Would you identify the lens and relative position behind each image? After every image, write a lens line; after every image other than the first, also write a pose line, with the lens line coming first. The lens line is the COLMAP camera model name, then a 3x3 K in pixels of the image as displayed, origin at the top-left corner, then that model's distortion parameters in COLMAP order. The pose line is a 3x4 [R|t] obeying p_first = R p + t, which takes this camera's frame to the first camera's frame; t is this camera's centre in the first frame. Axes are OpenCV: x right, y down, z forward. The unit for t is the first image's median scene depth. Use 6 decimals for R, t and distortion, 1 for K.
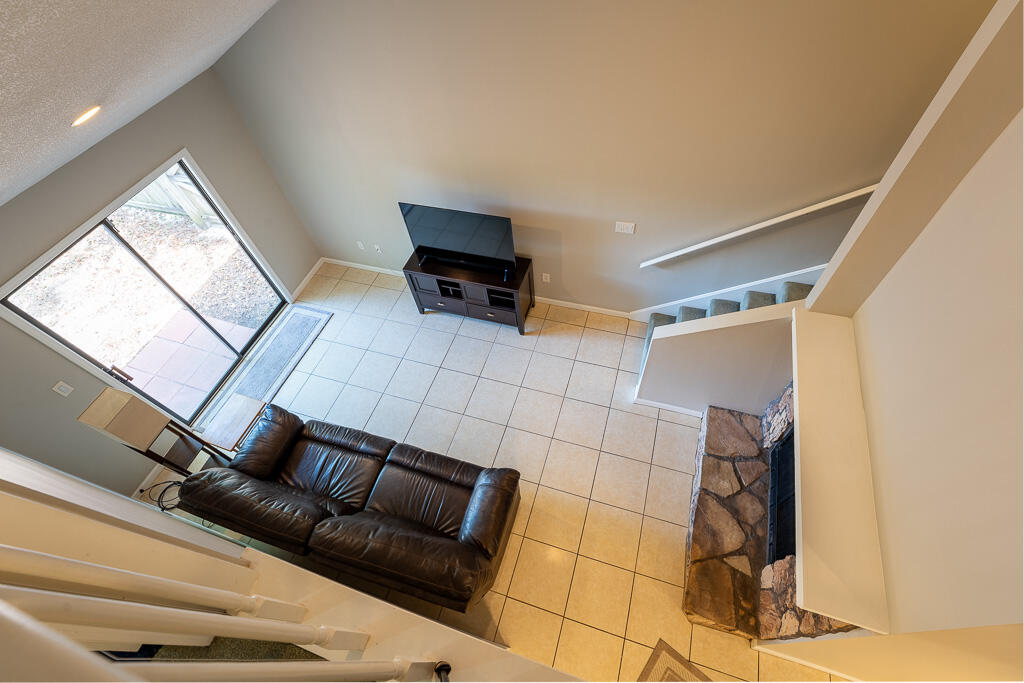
lens RADIAL K [[437.2, 0, 507.2], [0, 437.2, 344.3], [0, 0, 1]] dist [-0.008117, -0.000061]
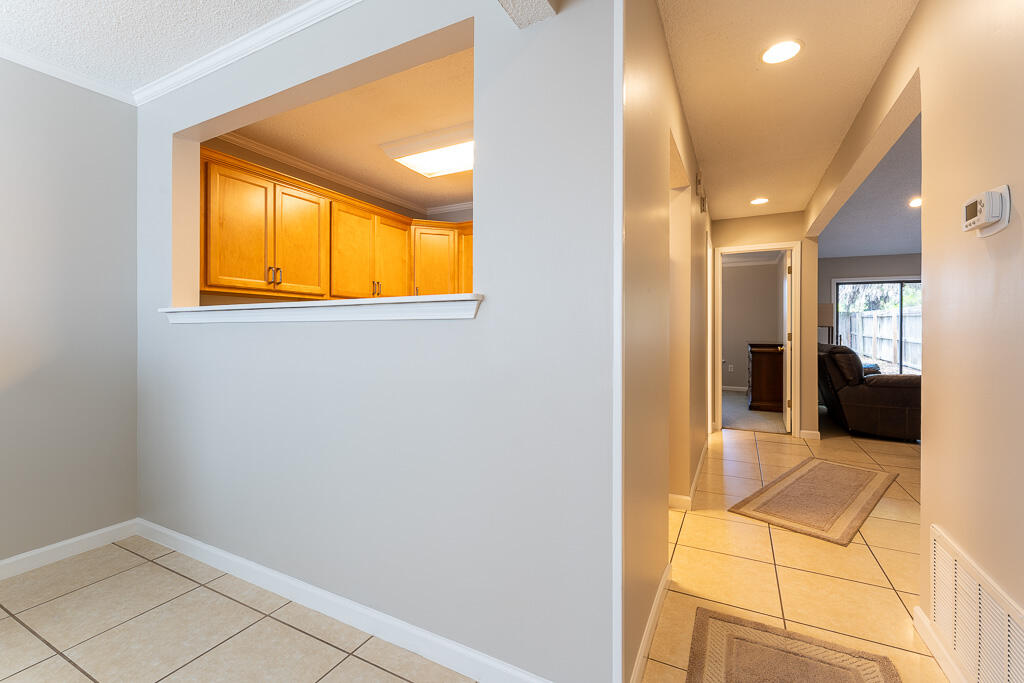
lens RADIAL K [[437.2, 0, 514.5], [0, 437.2, 328.8], [0, 0, 1]] dist [-0.008117, -0.000061]
pose [[-0.153241, 0.092527, -0.983847, 1.067525], [-0.792182, 0.583665, 0.178279, 0.707453], [0.590733, 0.806706, -0.016143, 0.084137]]
